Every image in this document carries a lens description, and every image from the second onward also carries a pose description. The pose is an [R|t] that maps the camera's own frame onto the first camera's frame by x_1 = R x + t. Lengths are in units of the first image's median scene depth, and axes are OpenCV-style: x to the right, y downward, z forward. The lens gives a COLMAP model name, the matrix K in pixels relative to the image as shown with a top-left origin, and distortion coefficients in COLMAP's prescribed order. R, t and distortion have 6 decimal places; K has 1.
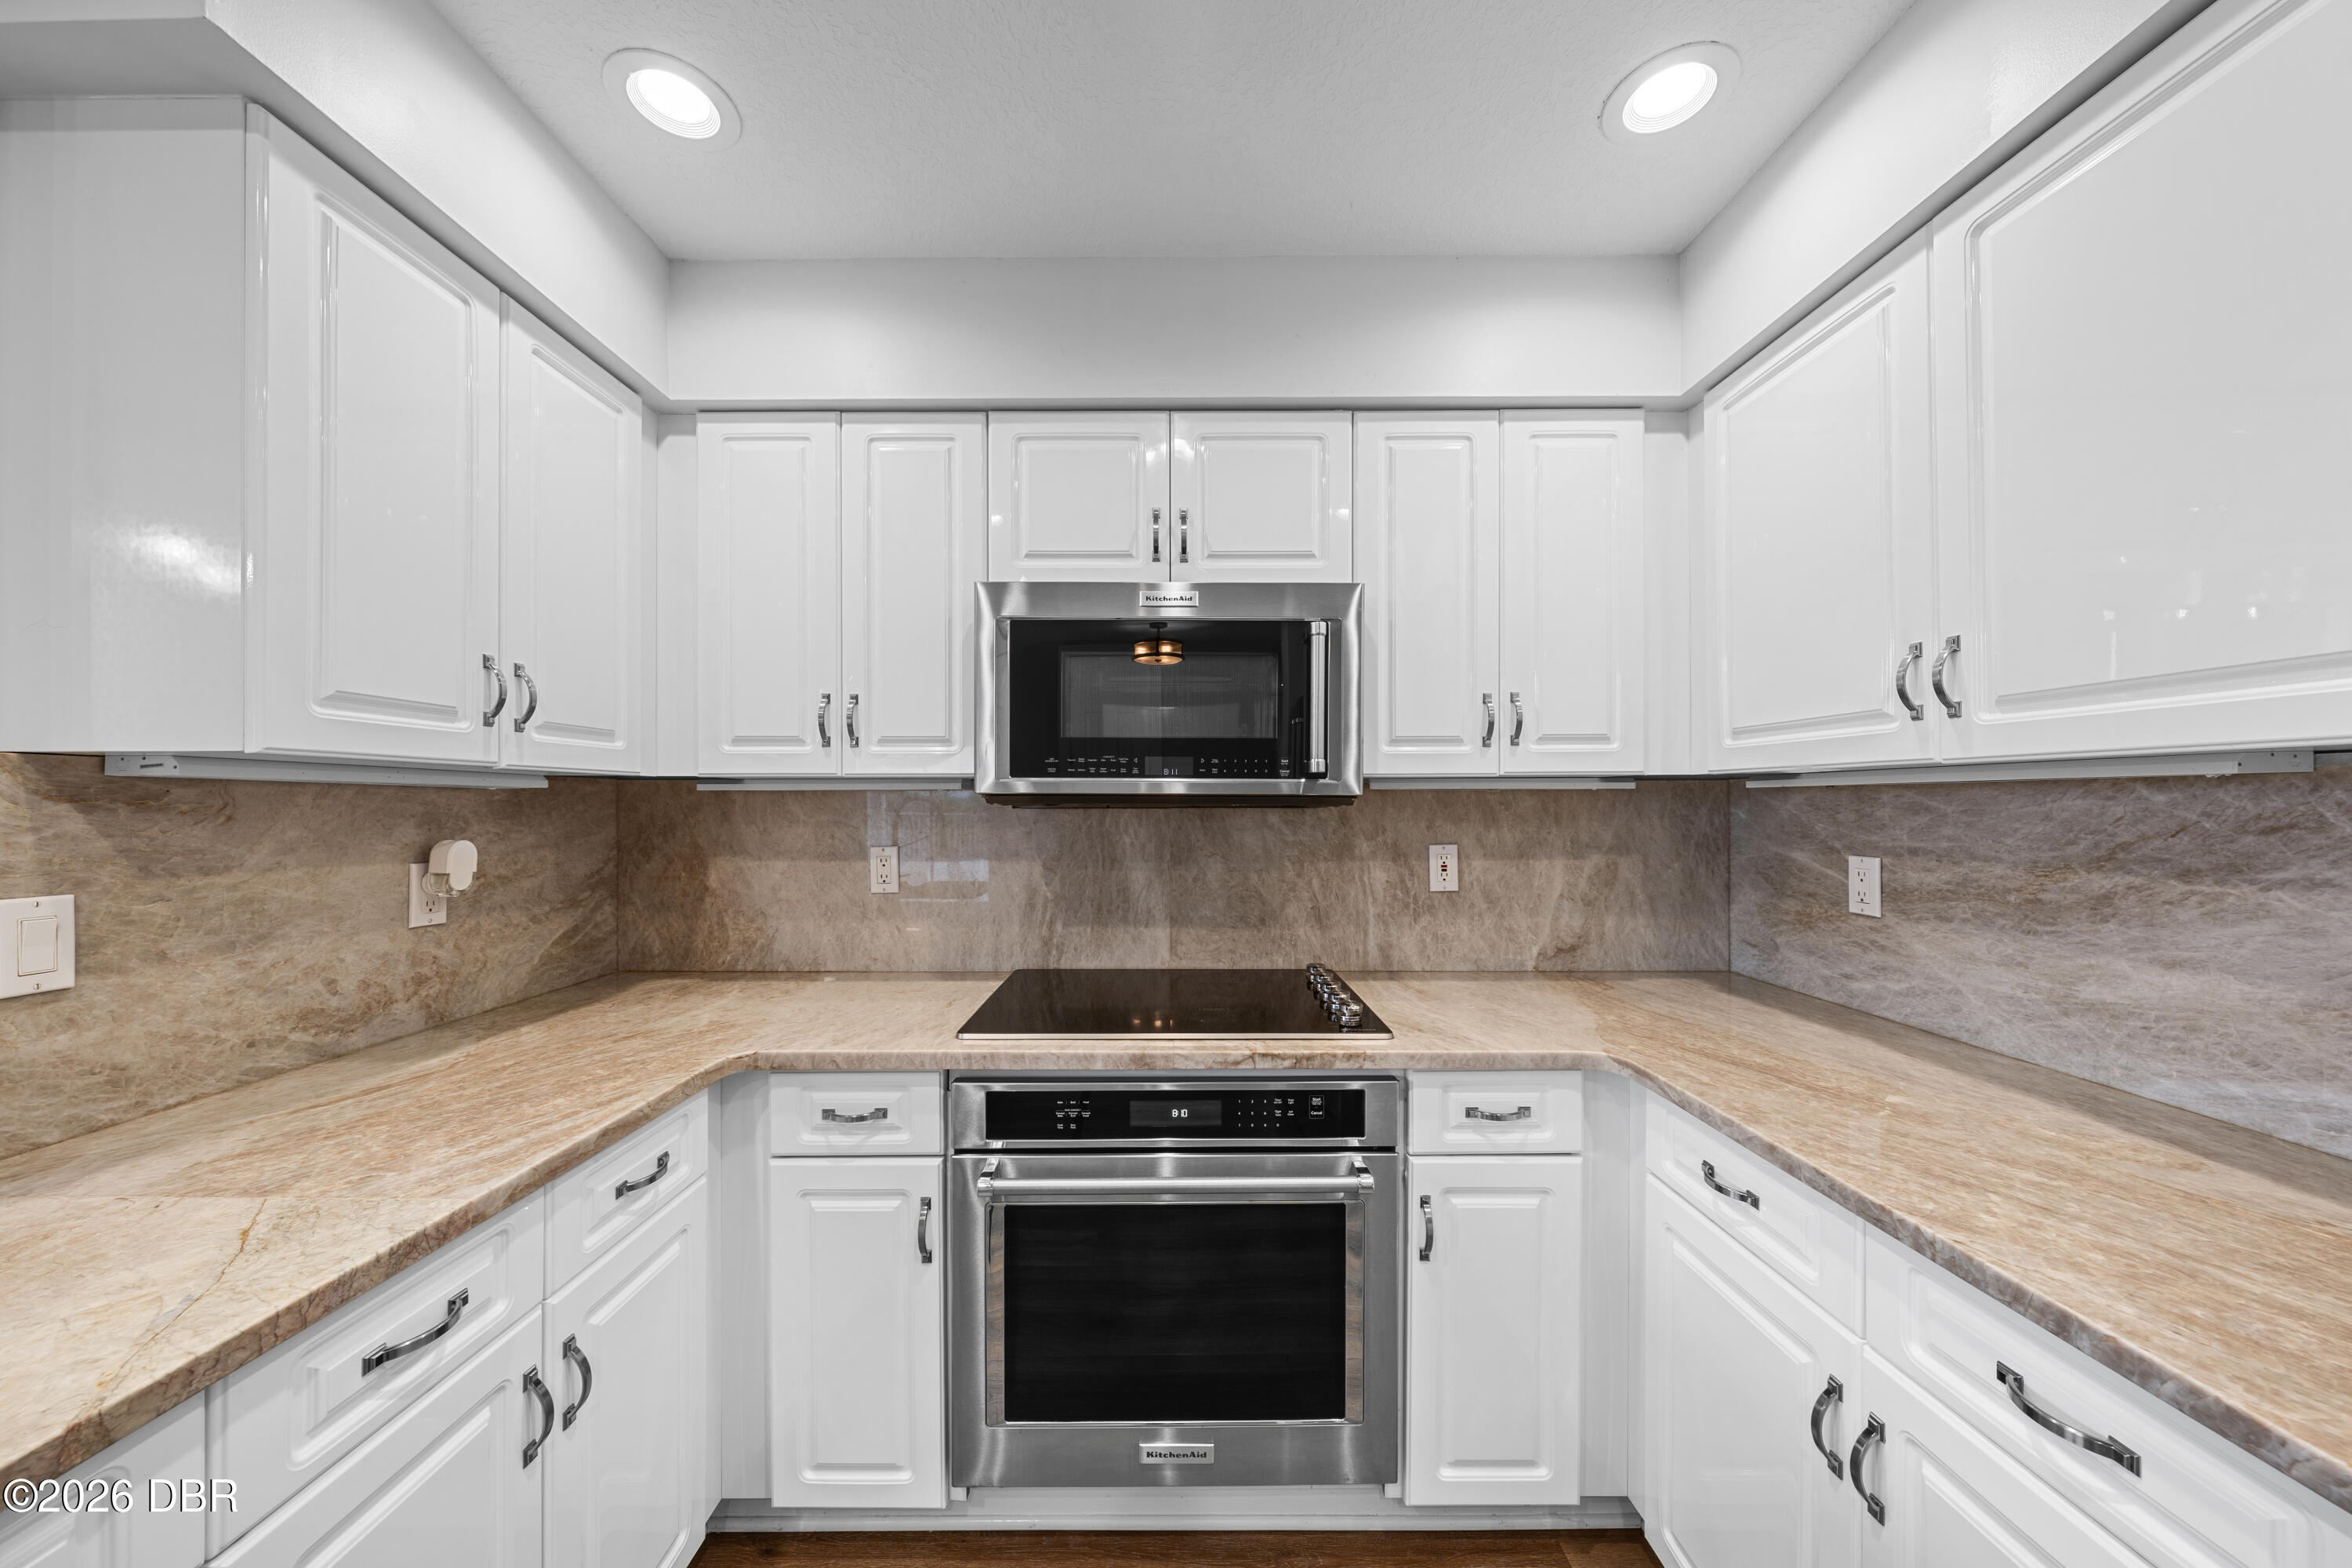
lens RADIAL K [[807.2, 0, 1173.7], [0, 807.2, 800.9], [0, 0, 1]] dist [0.000688, -0.000460]
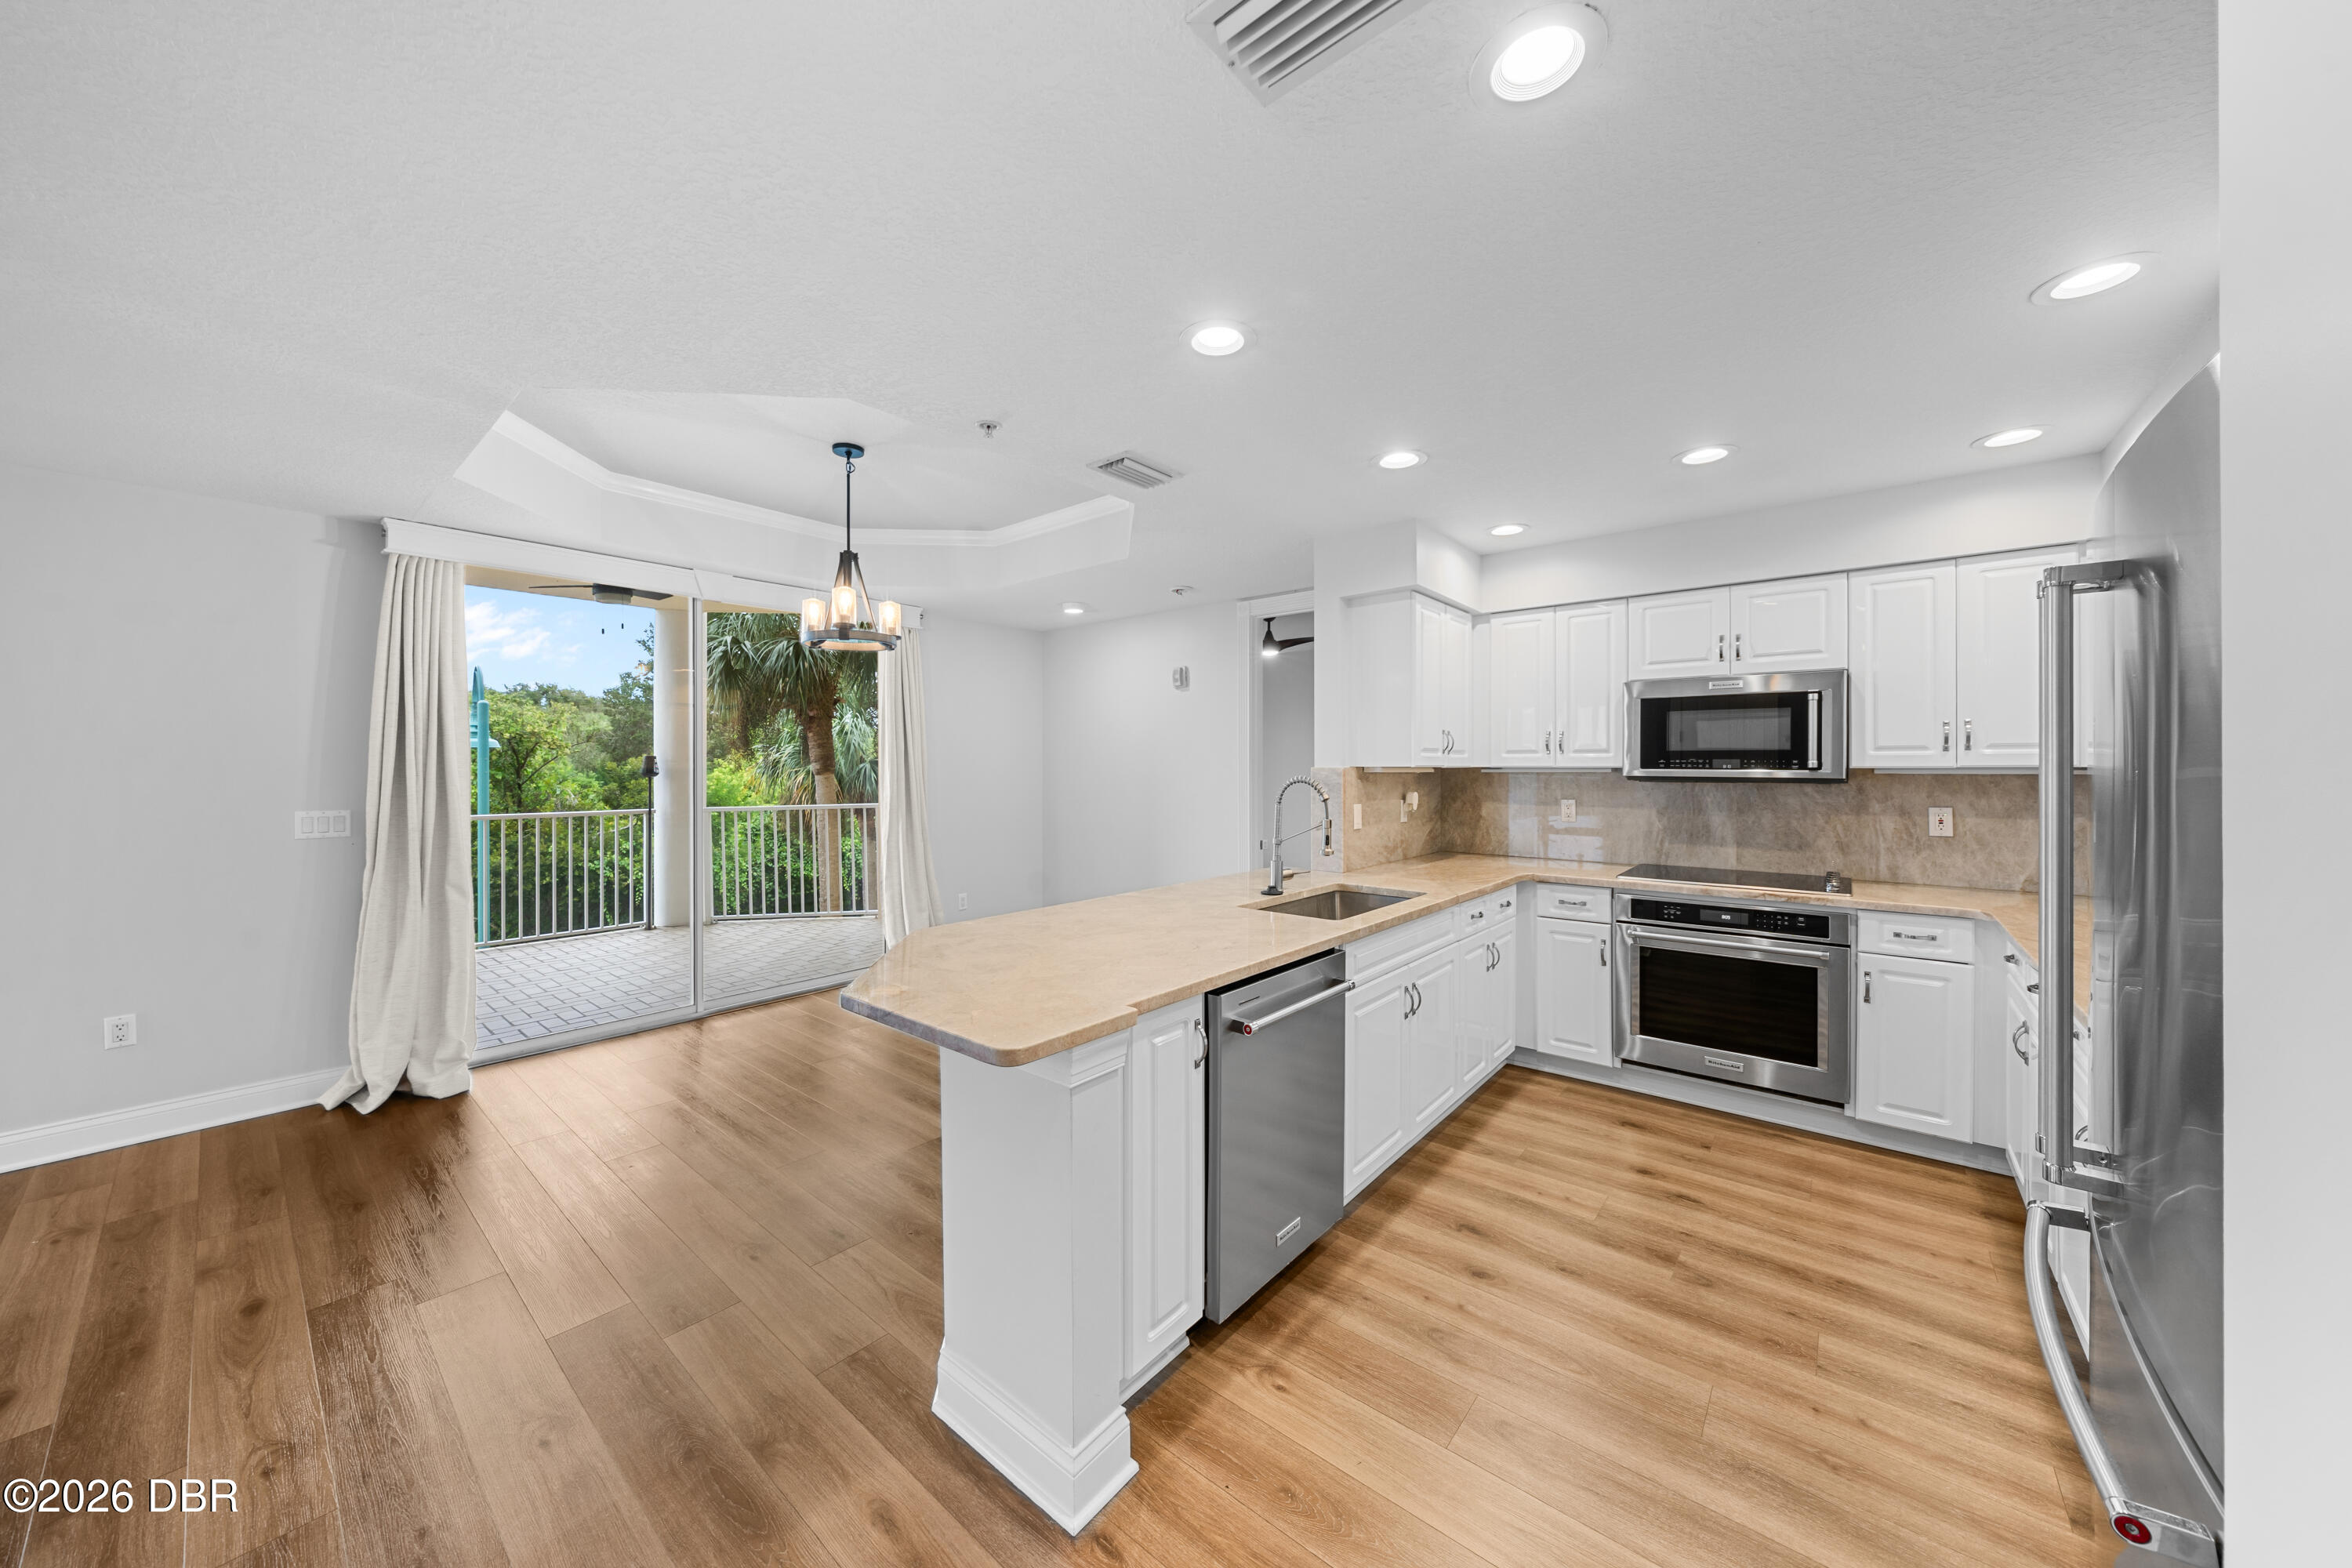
lens RADIAL K [[807.2, 0, 1174.3], [0, 807.2, 766.0], [0, 0, 1]] dist [0.000688, -0.000460]
pose [[0.766787, 0.000828, -0.641902, 0.272924], [0.003413, 0.999980, 0.005367, -0.060597], [0.641893, -0.006306, 0.766768, -1.737225]]
